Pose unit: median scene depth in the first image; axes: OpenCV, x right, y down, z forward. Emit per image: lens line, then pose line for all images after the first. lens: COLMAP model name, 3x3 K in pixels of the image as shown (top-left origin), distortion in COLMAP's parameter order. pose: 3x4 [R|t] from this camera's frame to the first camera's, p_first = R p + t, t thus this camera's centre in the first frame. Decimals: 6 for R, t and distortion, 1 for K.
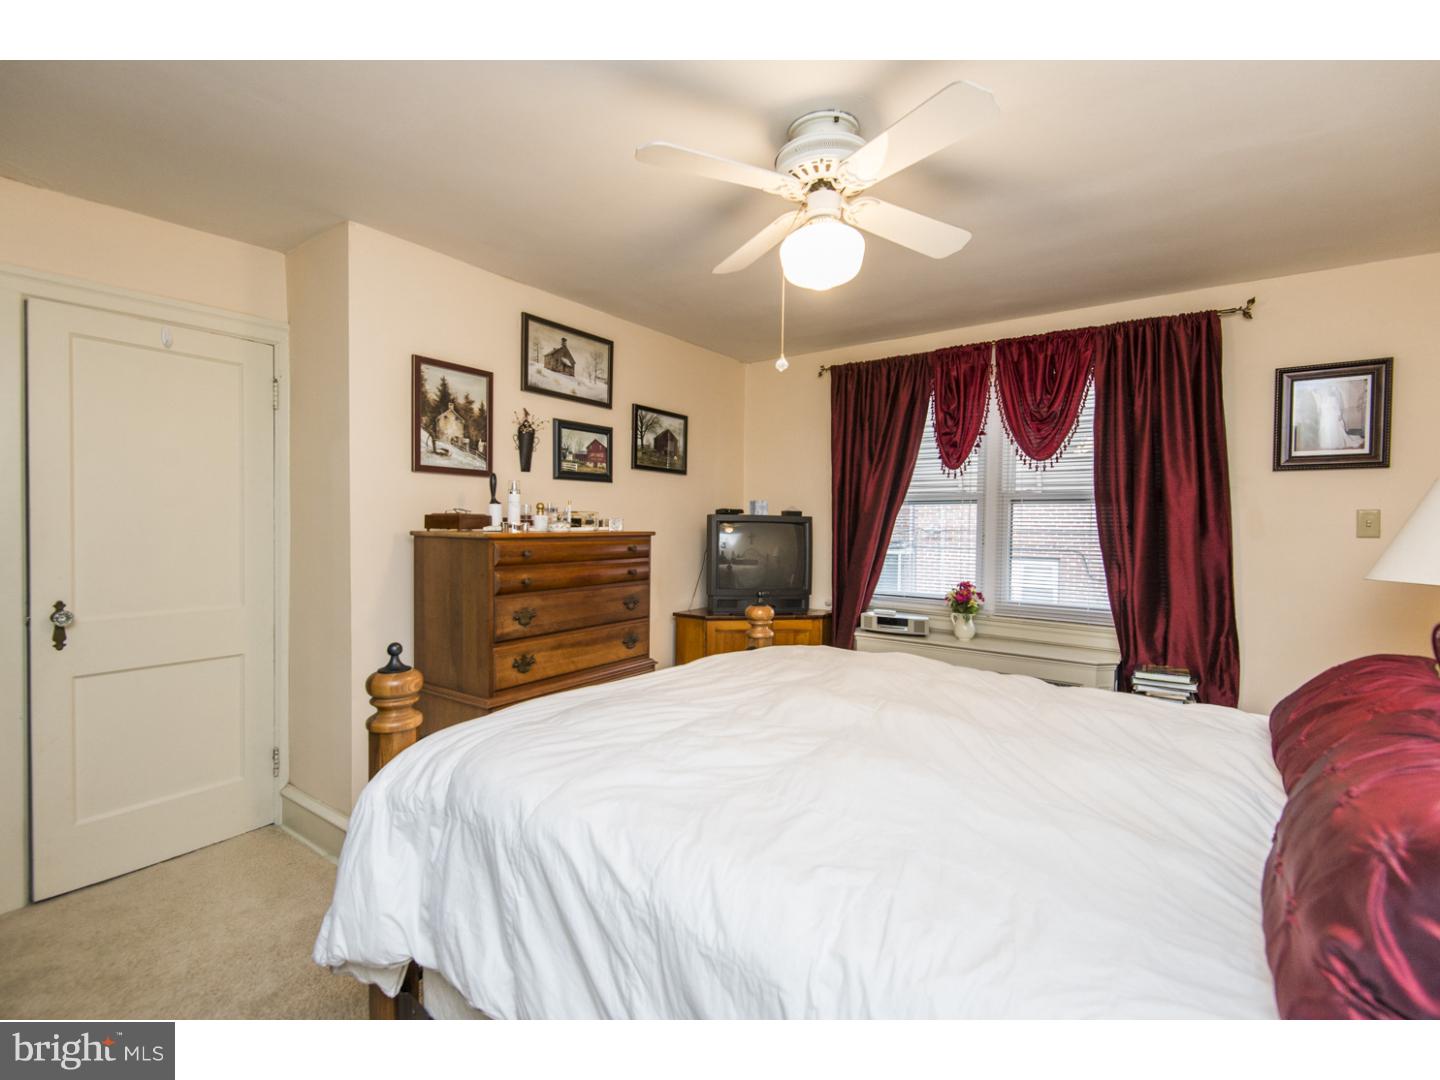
lens RADIAL K [[632.6, 0, 720.0], [0, 632.6, 540.0], [0, 0, 1]] dist [0.030410, -0.000084]
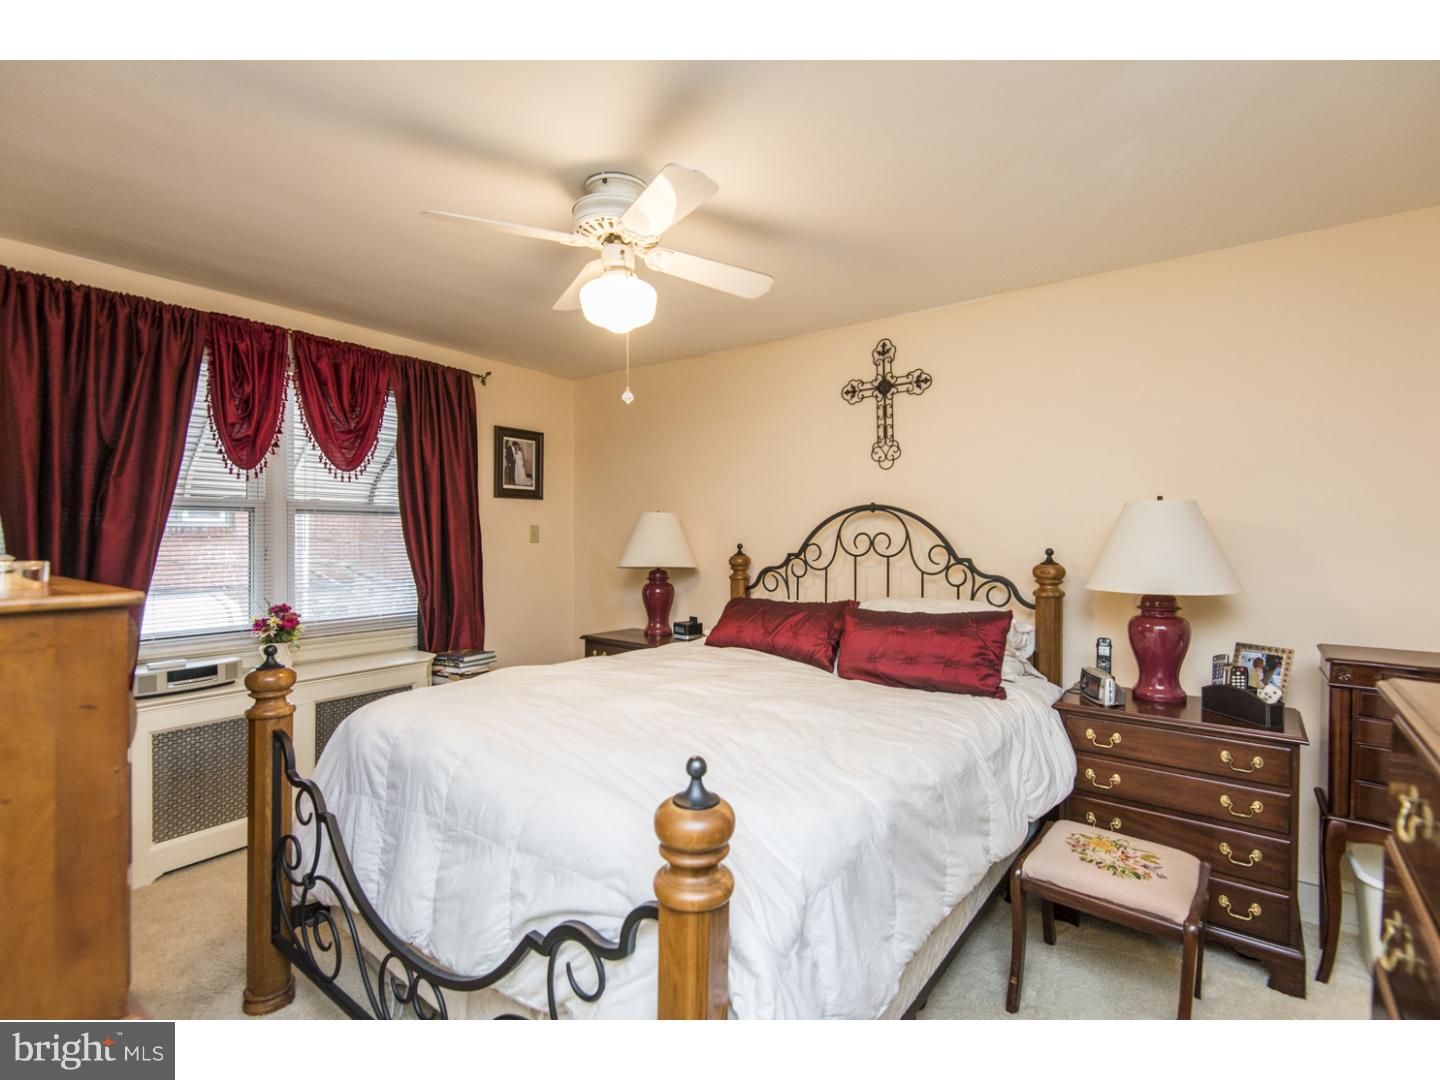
lens RADIAL K [[659.9, 0, 720.0], [0, 659.9, 540.0], [0, 0, 1]] dist [0.041252, -0.022309]
pose [[0.050390, -0.020358, 0.998522, -0.502778], [0.025301, 0.999497, 0.019101, -0.024448], [-0.998409, 0.024301, 0.050880, 0.386155]]
